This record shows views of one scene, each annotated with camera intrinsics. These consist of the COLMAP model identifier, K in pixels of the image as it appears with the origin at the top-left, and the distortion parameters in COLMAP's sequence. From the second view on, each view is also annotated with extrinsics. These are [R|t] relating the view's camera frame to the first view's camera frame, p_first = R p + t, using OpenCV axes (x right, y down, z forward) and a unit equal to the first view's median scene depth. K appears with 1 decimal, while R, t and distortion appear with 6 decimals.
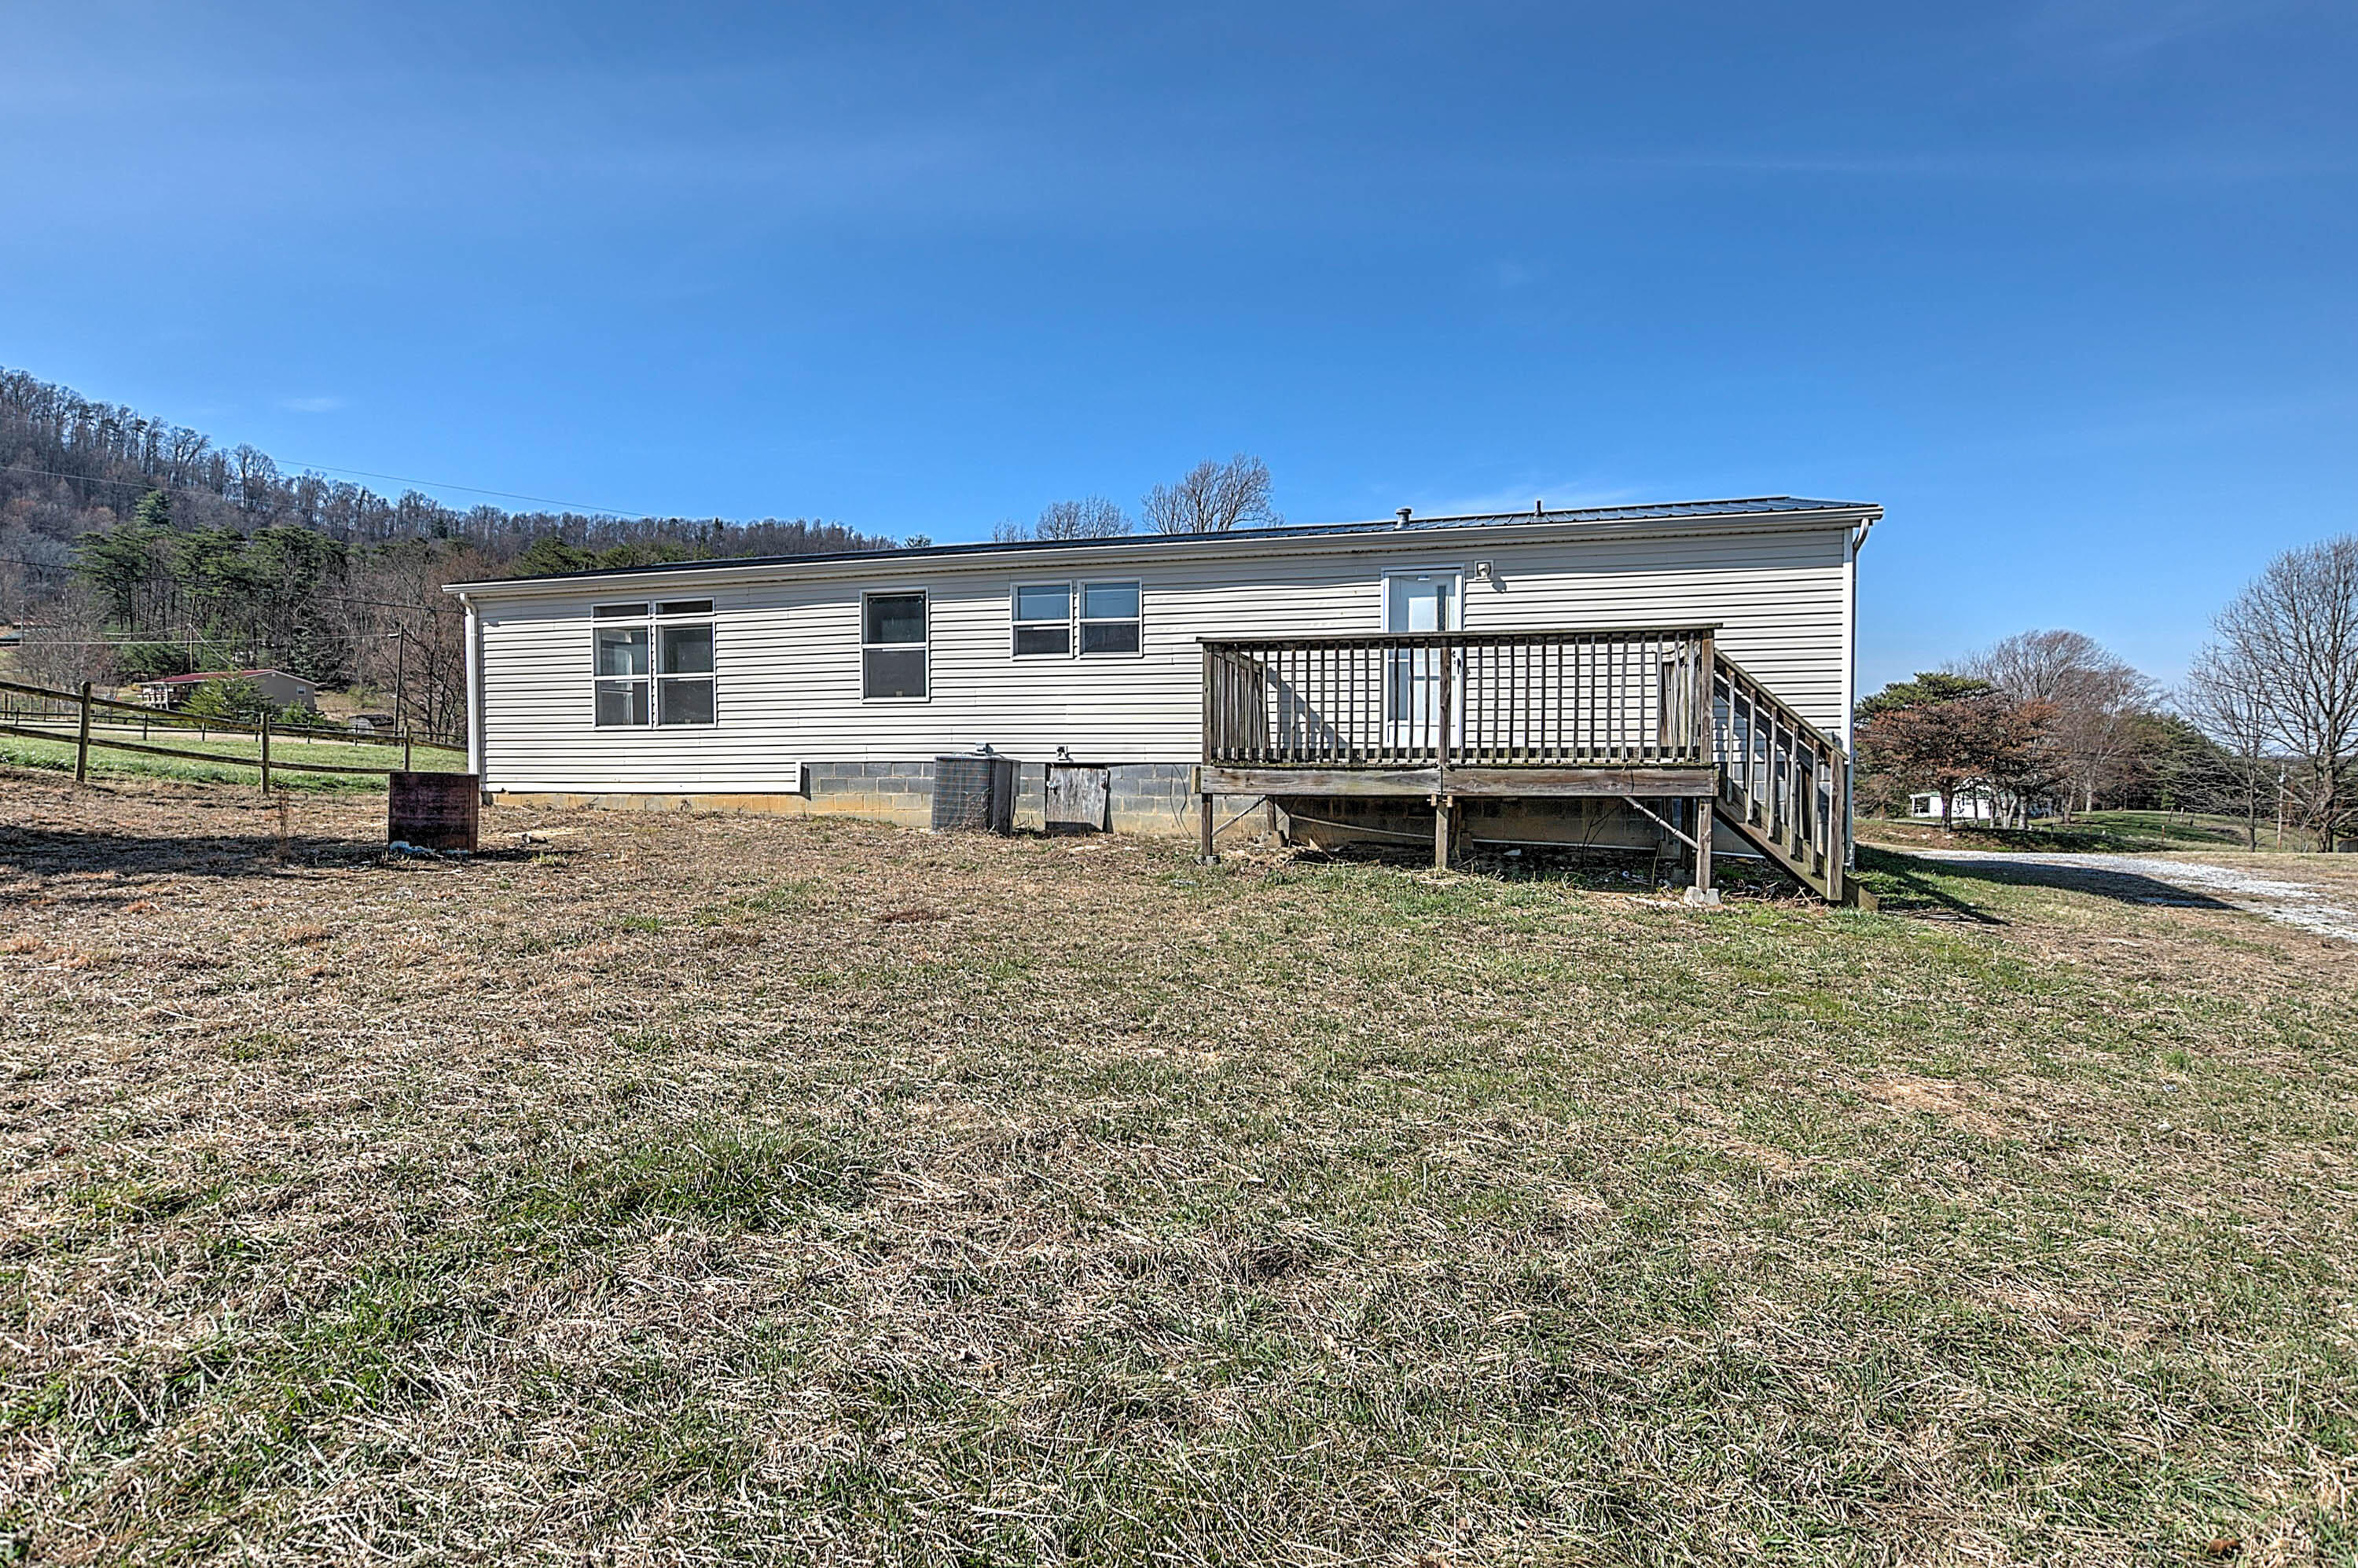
lens RADIAL K [[1220.0, 0, 1164.0], [0, 1220.0, 786.9], [0, 0, 1]] dist [-0.004090, 0.001117]
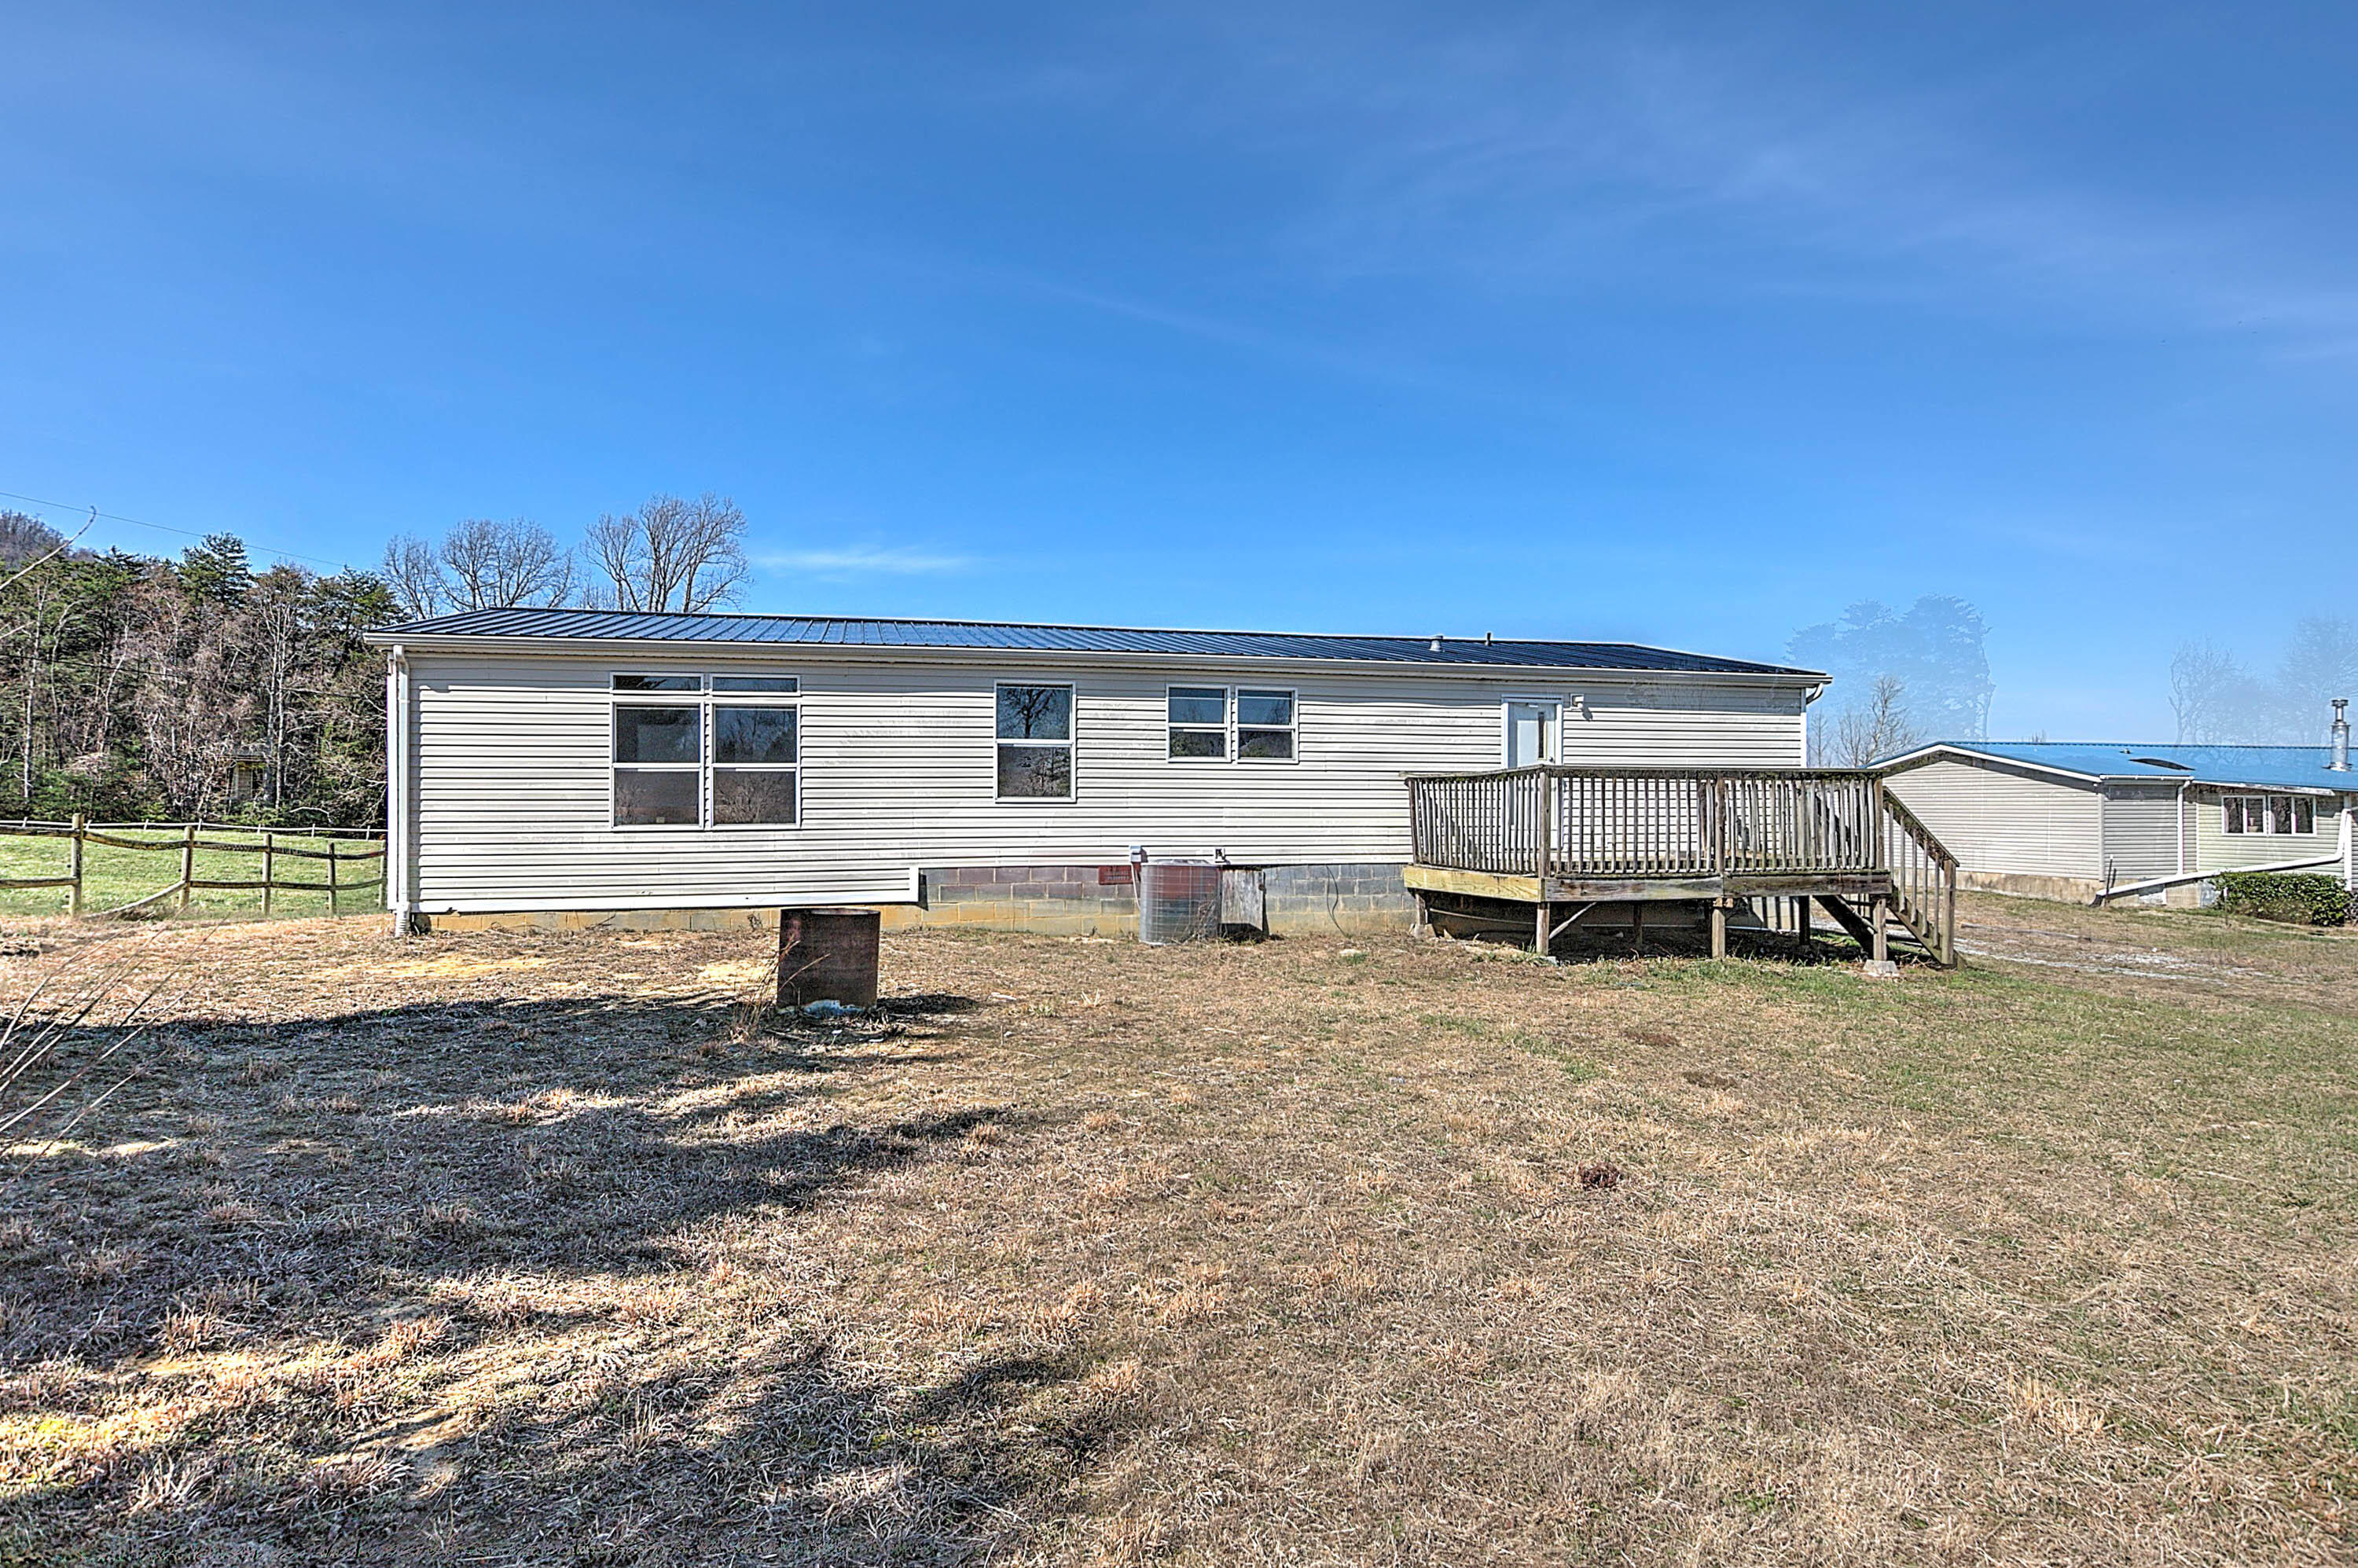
lens RADIAL K [[1220.0, 0, 1160.7], [0, 1220.0, 786.4], [0, 0, 1]] dist [-0.004090, 0.001117]
pose [[0.861629, 0.010067, 0.507439, -0.627741], [0.010865, 0.999208, -0.038271, -0.045860], [-0.507422, 0.038488, 0.860838, 0.151521]]
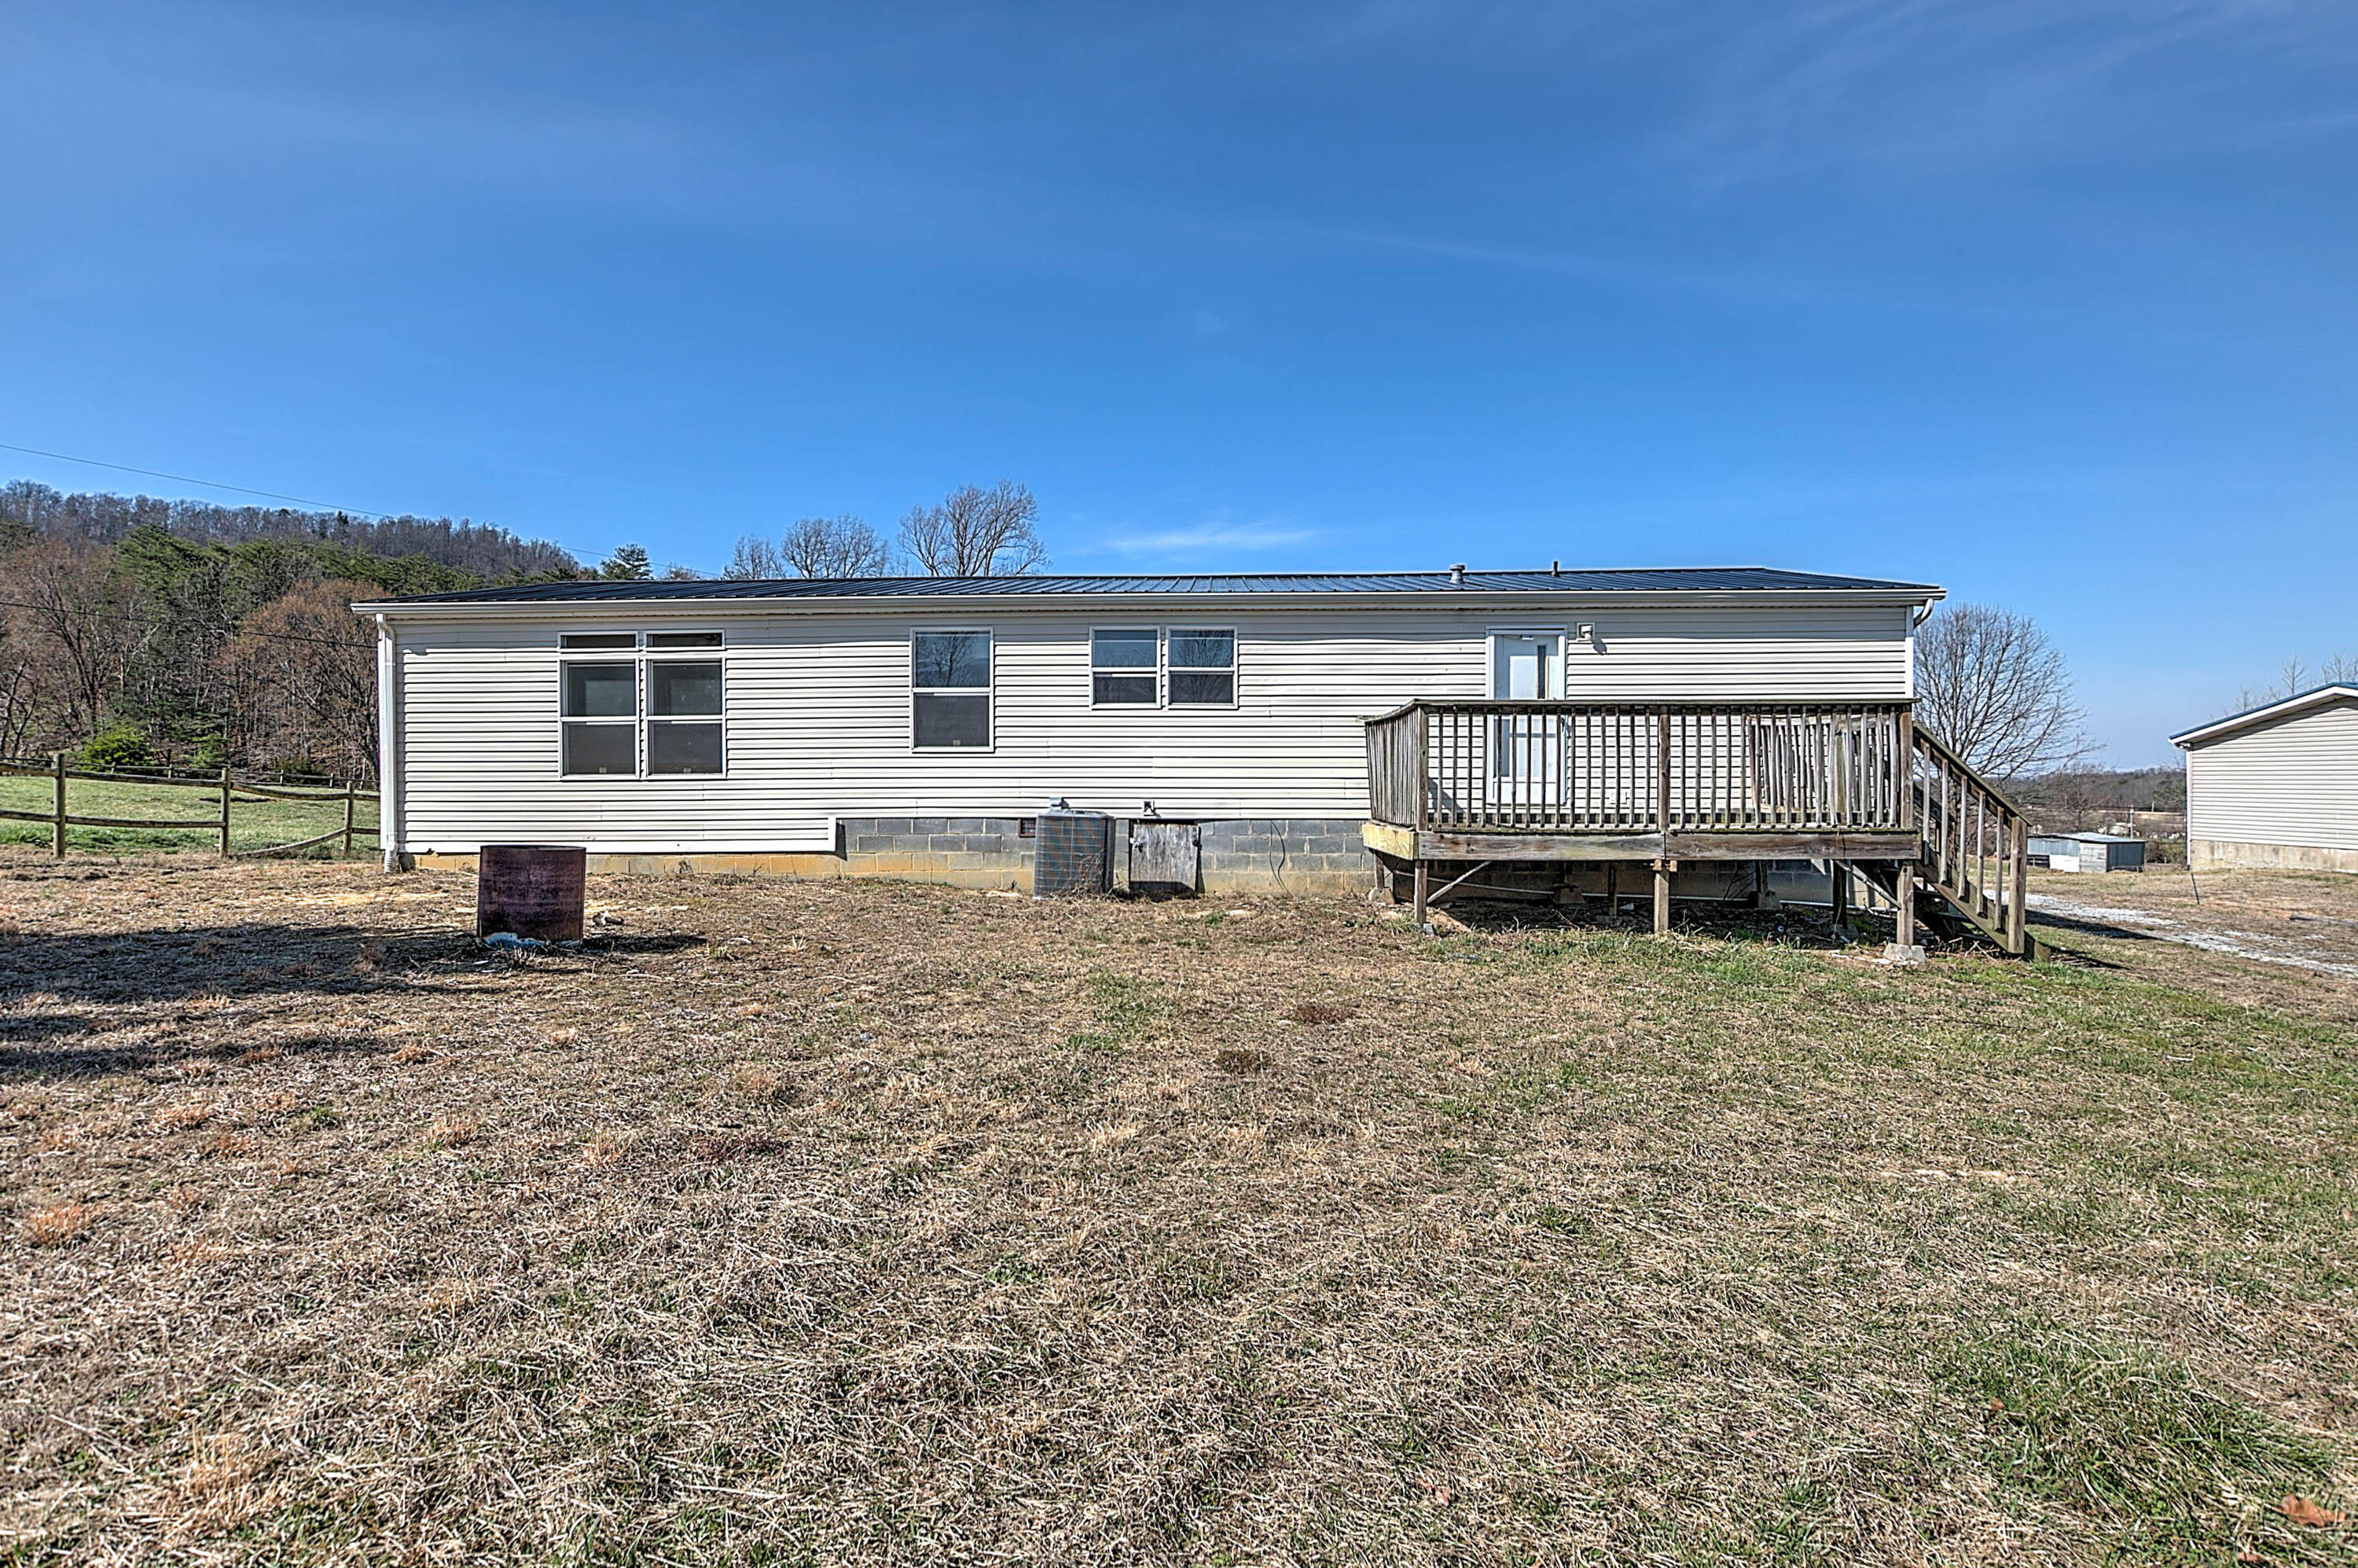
lens RADIAL K [[1220.0, 0, 1162.6], [0, 1220.0, 785.0], [0, 0, 1]] dist [-0.004090, 0.001117]
pose [[0.969888, -0.000267, 0.243550, -0.297929], [0.005439, 0.999774, -0.020564, -0.025894], [-0.243489, 0.021270, 0.969670, 0.080190]]
